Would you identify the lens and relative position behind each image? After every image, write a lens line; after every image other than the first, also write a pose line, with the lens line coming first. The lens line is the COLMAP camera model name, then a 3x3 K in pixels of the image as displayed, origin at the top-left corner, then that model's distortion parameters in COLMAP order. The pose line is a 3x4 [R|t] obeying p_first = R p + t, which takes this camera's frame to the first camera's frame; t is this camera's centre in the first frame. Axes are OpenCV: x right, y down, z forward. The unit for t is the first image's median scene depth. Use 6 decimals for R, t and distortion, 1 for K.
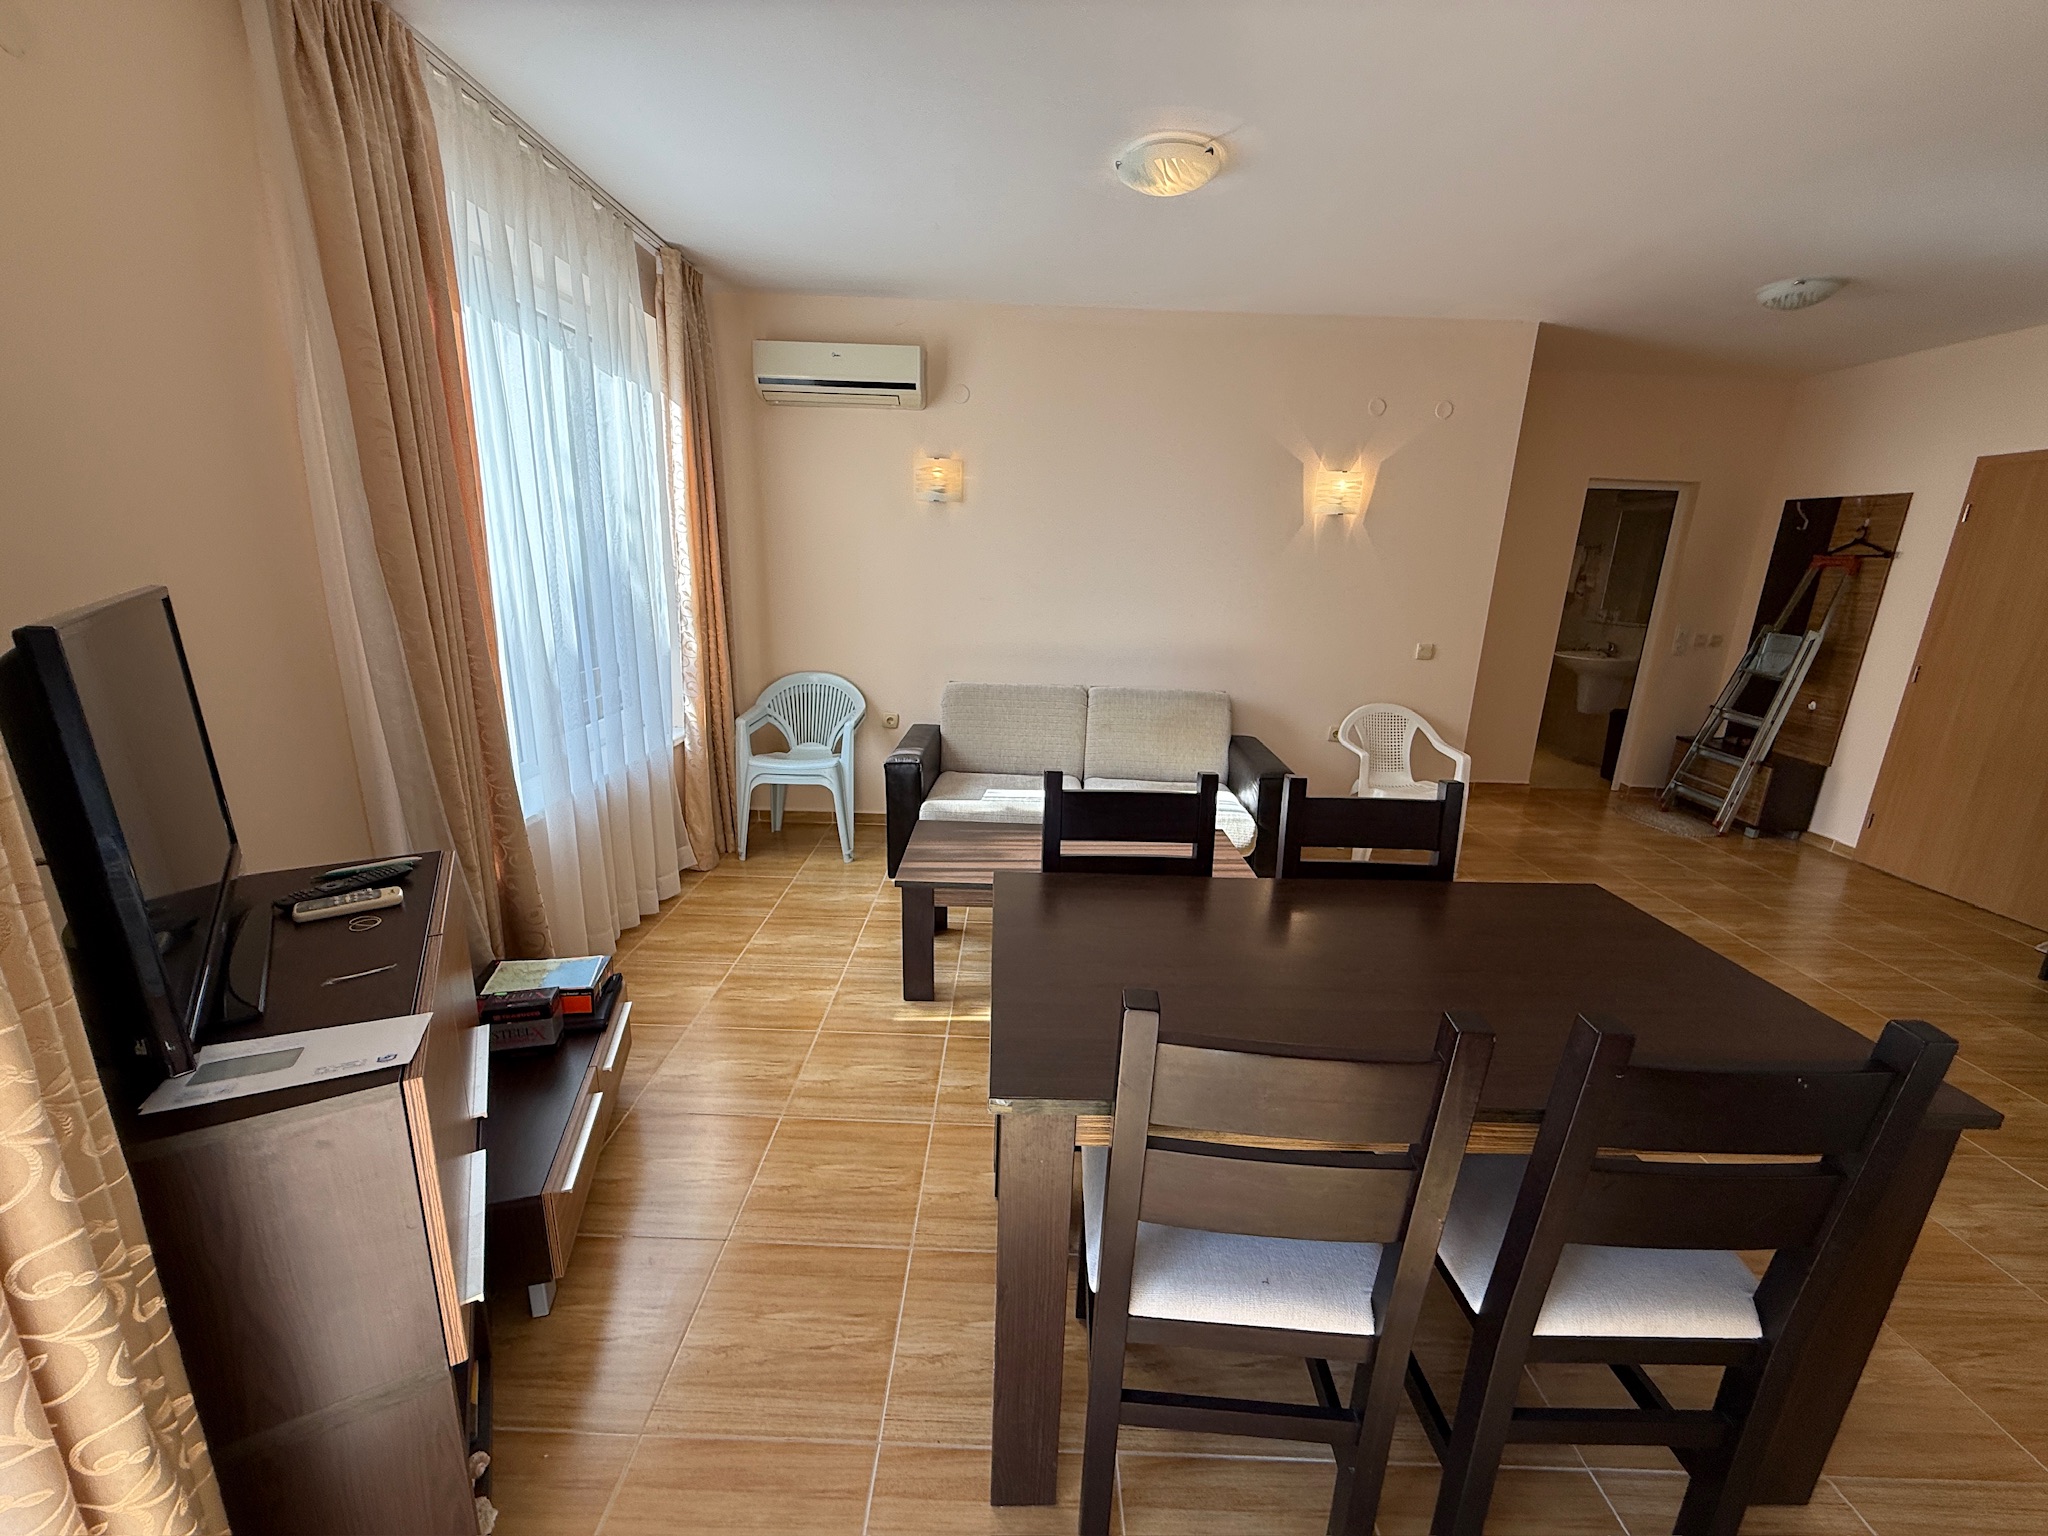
lens RADIAL K [[817.6, 0, 1020.2], [0, 817.6, 765.6], [0, 0, 1]] dist [0.001031, 0.000212]
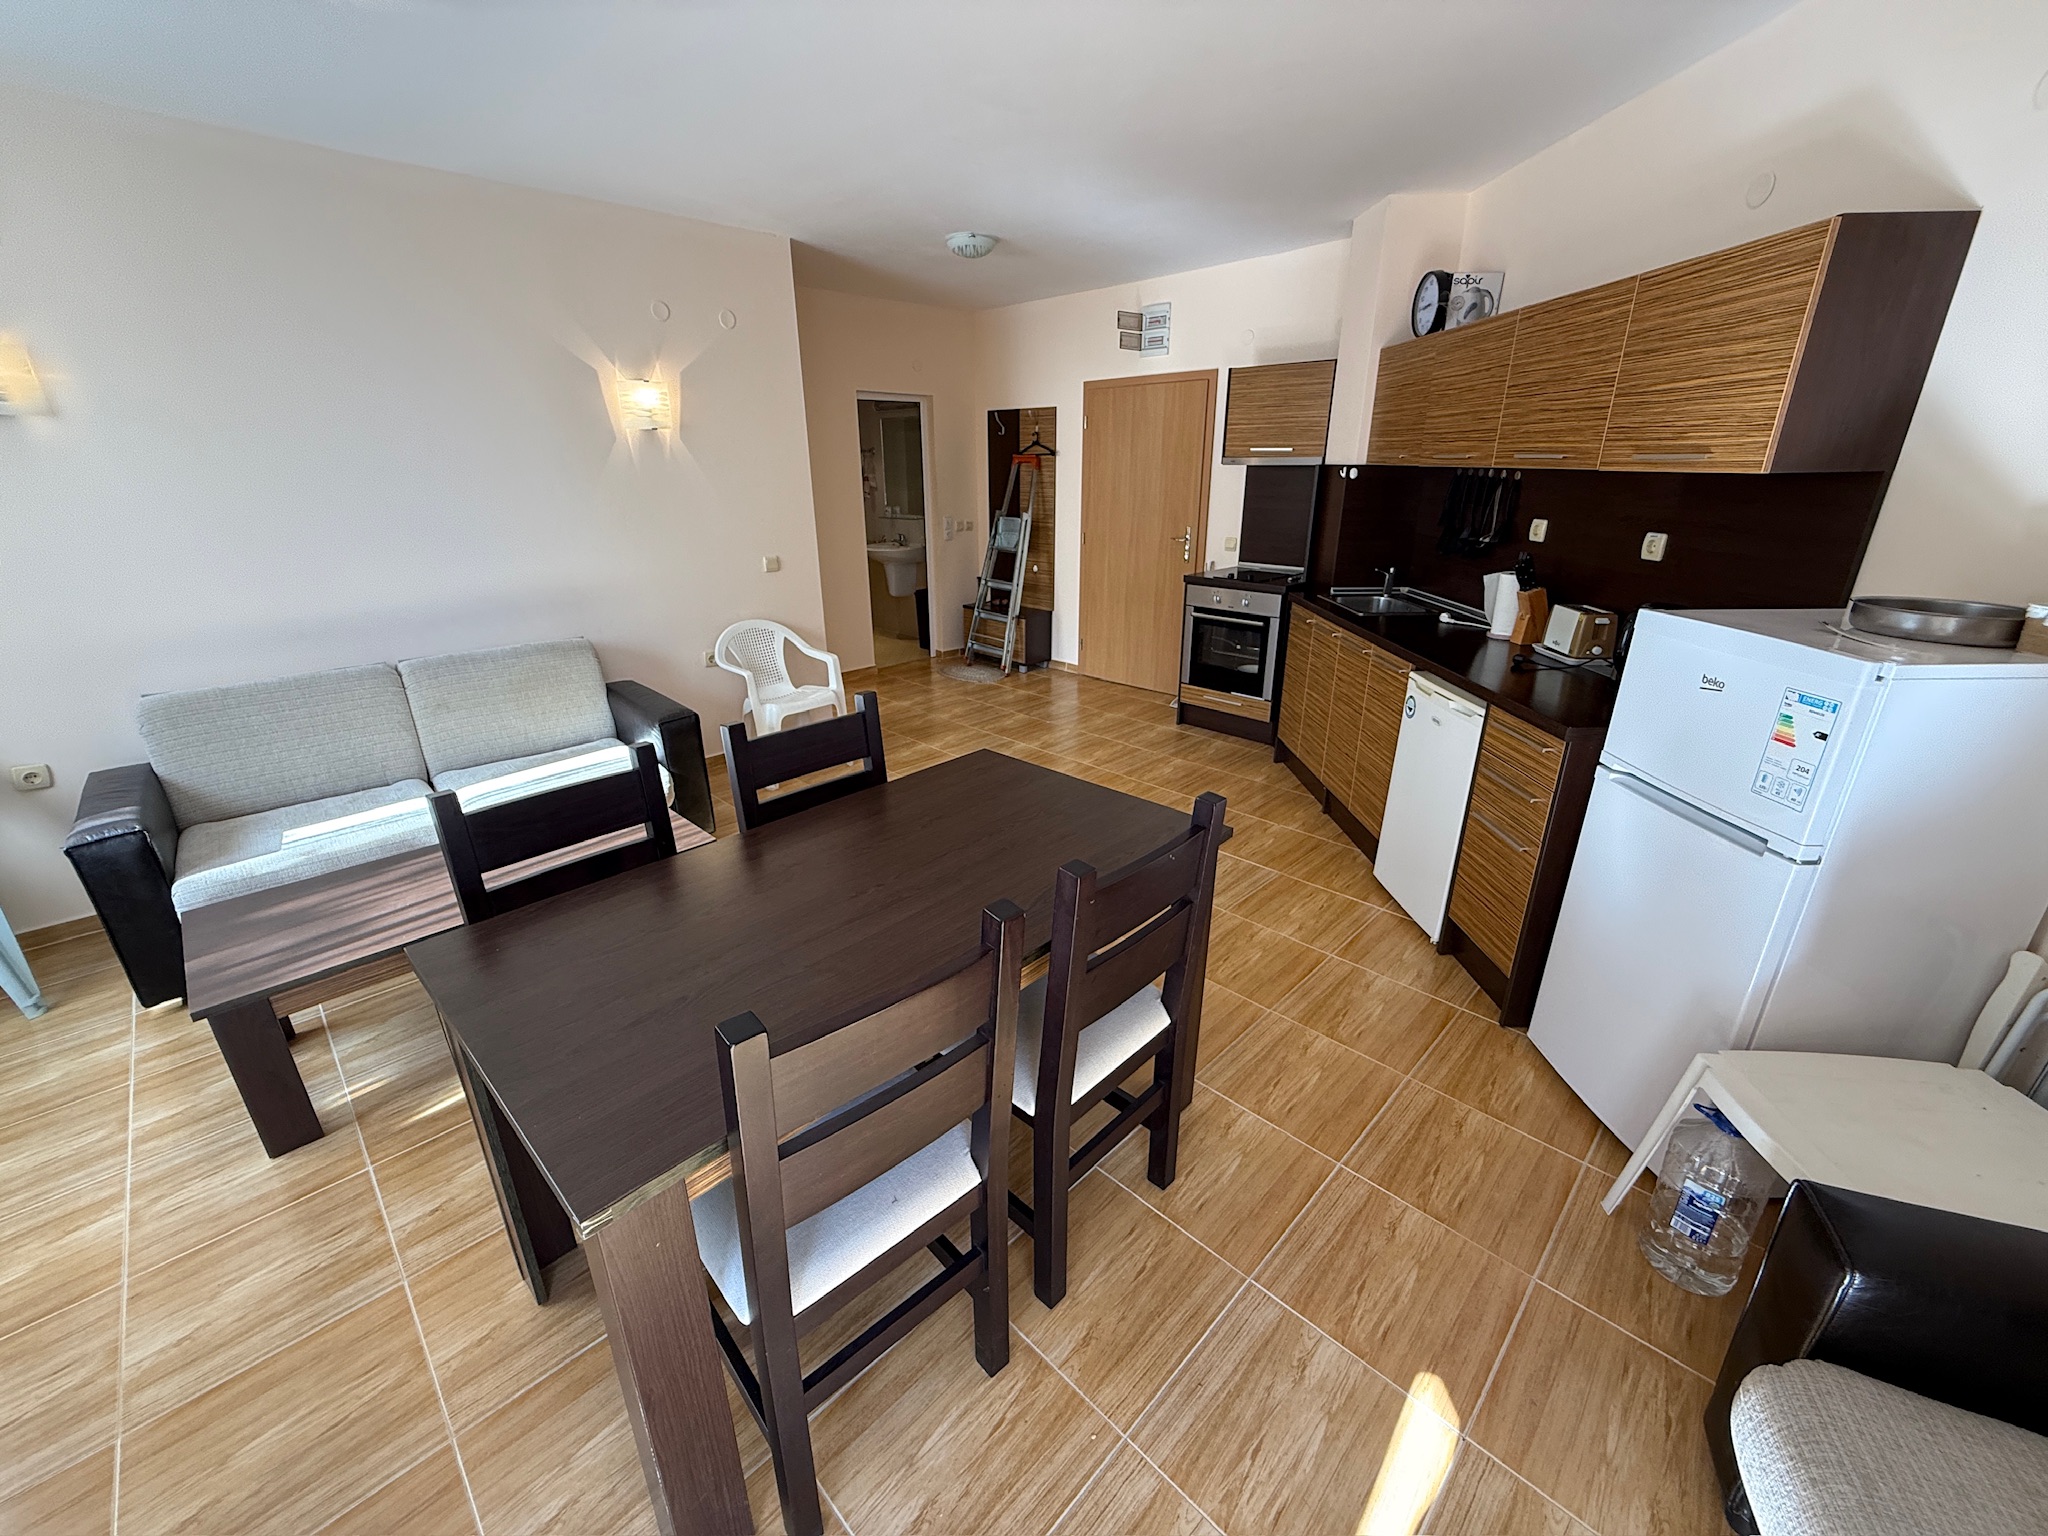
lens RADIAL K [[817.6, 0, 1020.2], [0, 817.6, 765.6], [0, 0, 1]] dist [0.001031, 0.000212]
pose [[0.702554, -0.282432, 0.653184, -0.034983], [0.210017, 0.959277, 0.188893, -0.024403], [-0.679934, 0.004472, 0.733260, 0.025790]]
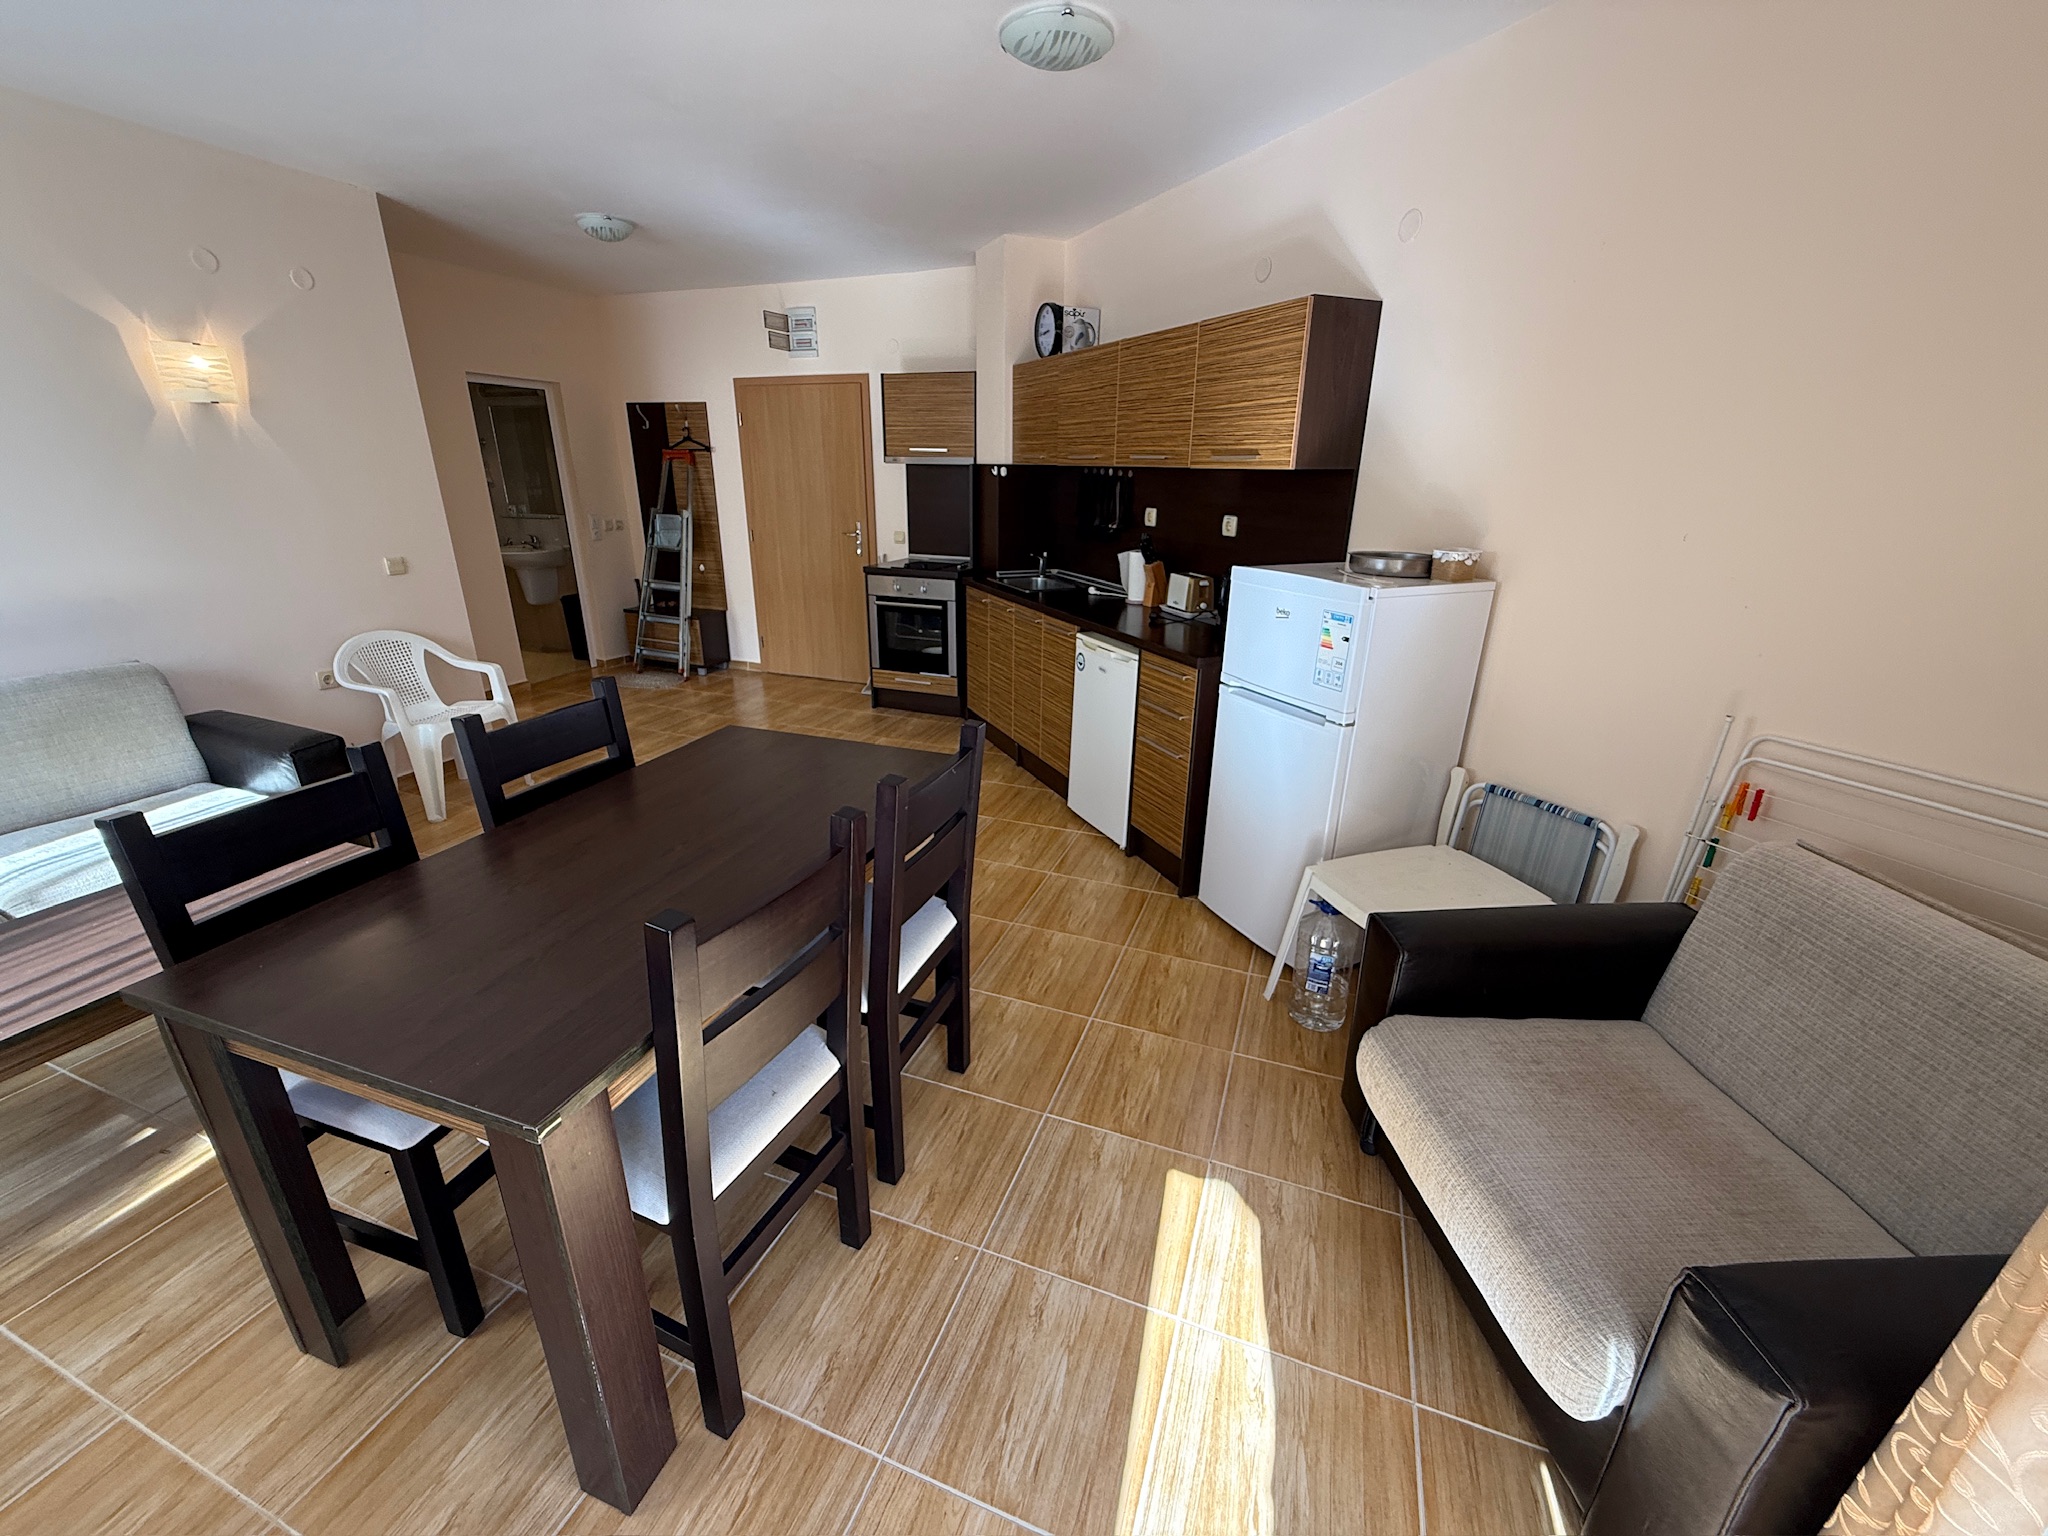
lens RADIAL K [[814.3, 0, 1021.3], [0, 814.3, 764.9], [0, 0, 1]] dist [0.002394, 0.000121]
pose [[0.350630, -0.347837, 0.869522, -0.124963], [0.239567, 0.930888, 0.275781, -0.018777], [-0.905354, 0.111612, 0.409728, 0.032833]]
